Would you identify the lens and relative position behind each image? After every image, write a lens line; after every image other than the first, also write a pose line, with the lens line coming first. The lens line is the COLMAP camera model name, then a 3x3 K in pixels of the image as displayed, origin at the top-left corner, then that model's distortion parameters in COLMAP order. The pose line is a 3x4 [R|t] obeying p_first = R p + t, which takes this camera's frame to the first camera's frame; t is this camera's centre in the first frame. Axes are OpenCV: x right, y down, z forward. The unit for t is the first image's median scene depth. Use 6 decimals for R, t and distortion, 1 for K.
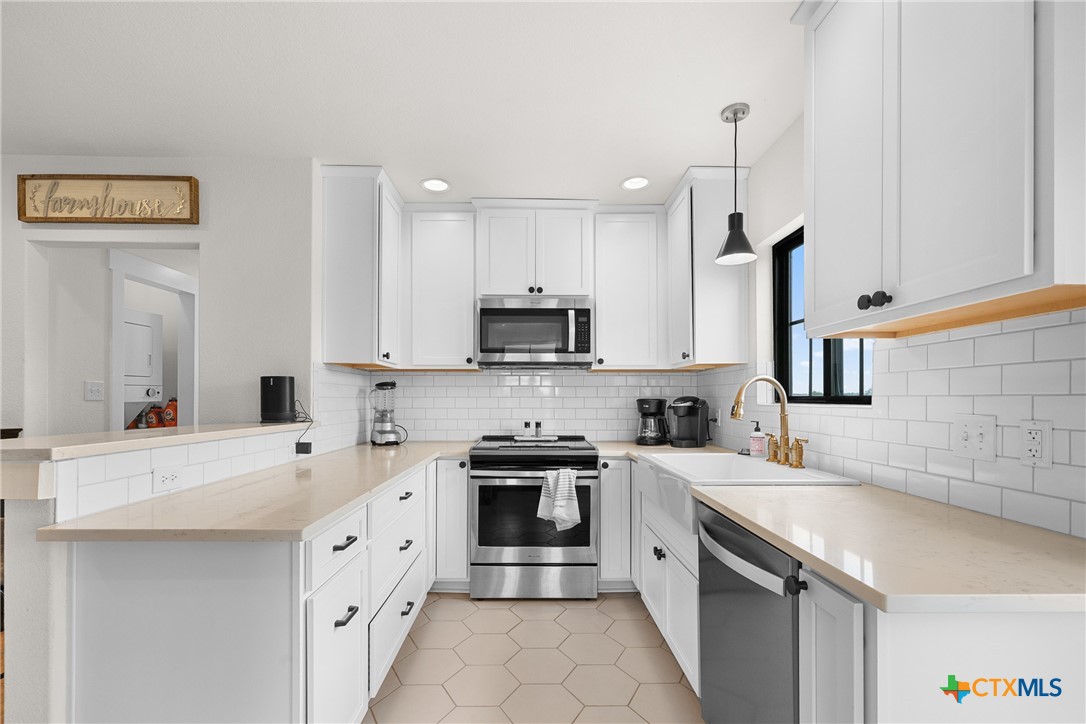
lens RADIAL K [[466.2, 0, 526.9], [0, 466.2, 394.3], [0, 0, 1]] dist [-0.001400, 0.001655]
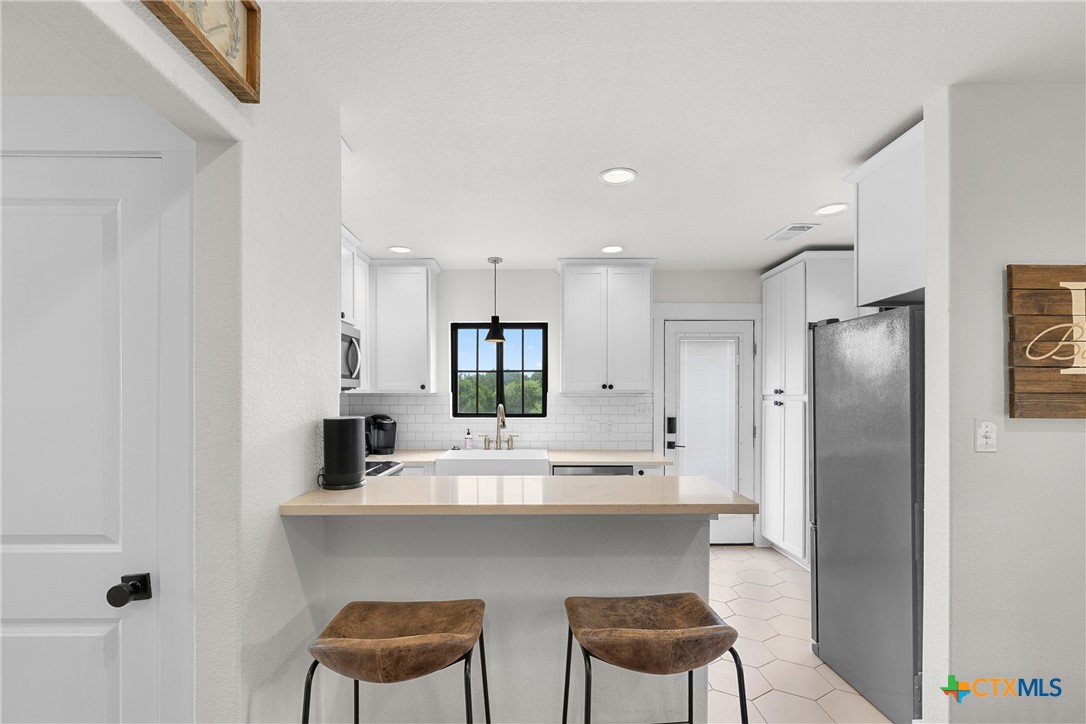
lens RADIAL K [[466.2, 0, 532.9], [0, 466.2, 395.2], [0, 0, 1]] dist [-0.001400, 0.001655]
pose [[-0.003110, -0.007179, 0.999969, -1.173641], [-0.008018, 0.999942, 0.007154, -0.077543], [-0.999963, -0.007996, -0.003168, 0.736842]]
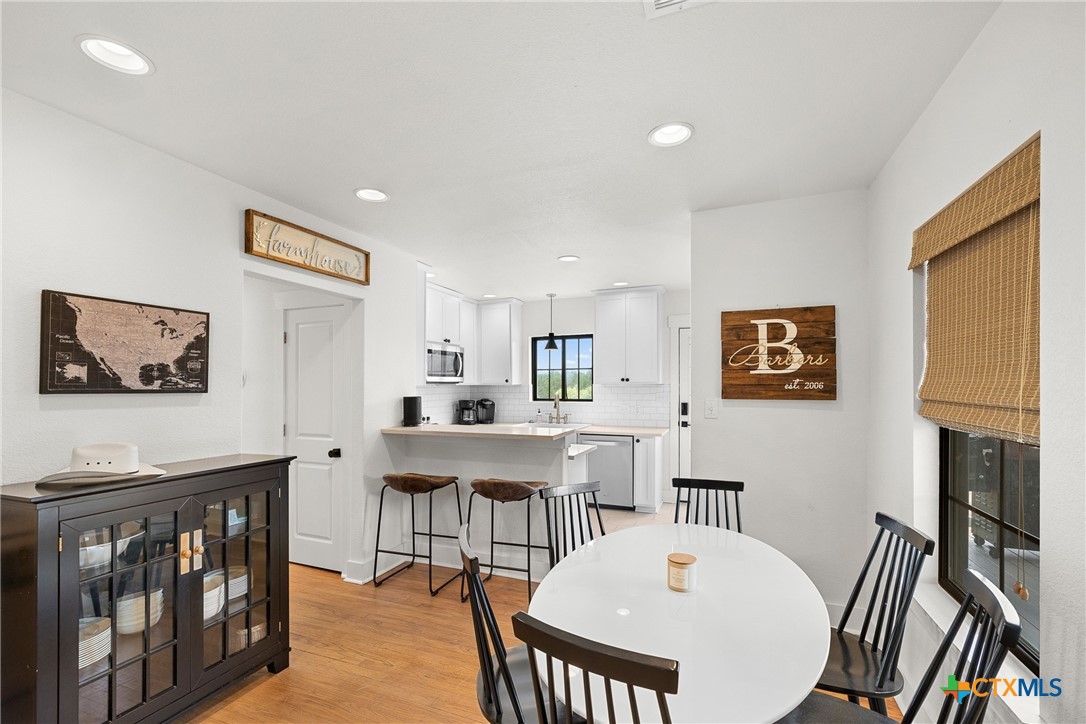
lens RADIAL K [[466.2, 0, 539.0], [0, 466.2, 376.8], [0, 0, 1]] dist [-0.001400, 0.001655]
pose [[0.388761, 0.008764, 0.921297, -1.769728], [-0.001271, 0.999959, -0.008976, -0.090445], [-0.921338, 0.002318, 0.388756, 0.012494]]
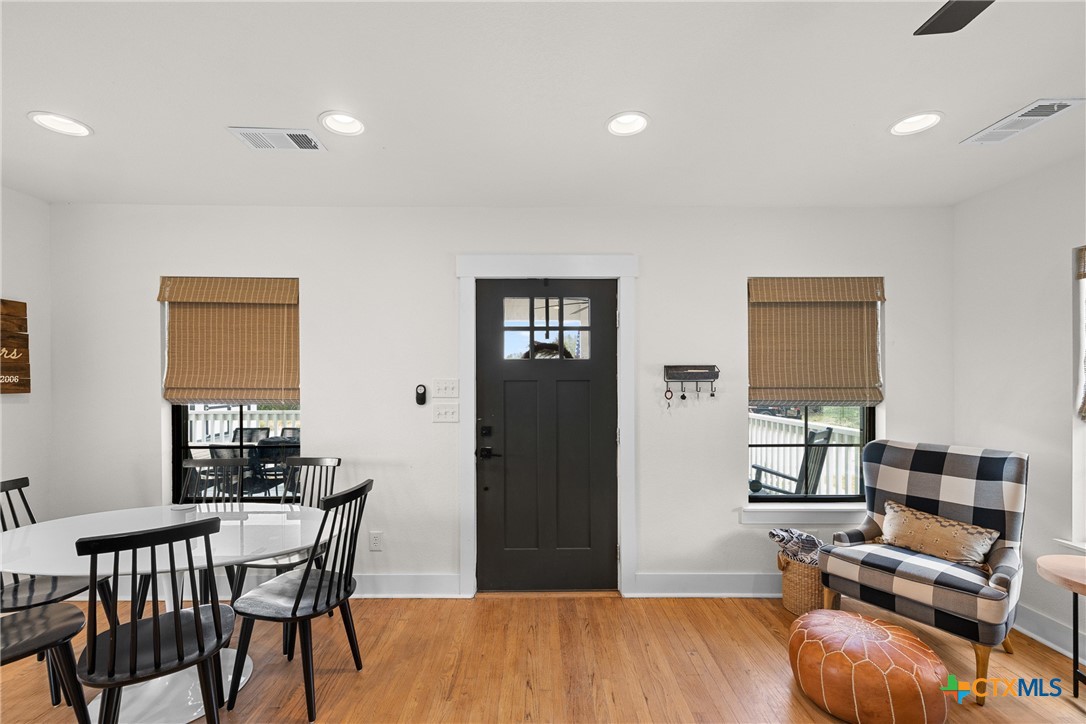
lens RADIAL K [[466.2, 0, 540.5], [0, 466.2, 383.3], [0, 0, 1]] dist [-0.001400, 0.001655]
pose [[-0.999848, -0.003611, -0.017056, -1.741304], [-0.003619, 0.999993, 0.000427, -0.075837], [0.017054, 0.000489, -0.999854, 0.959704]]
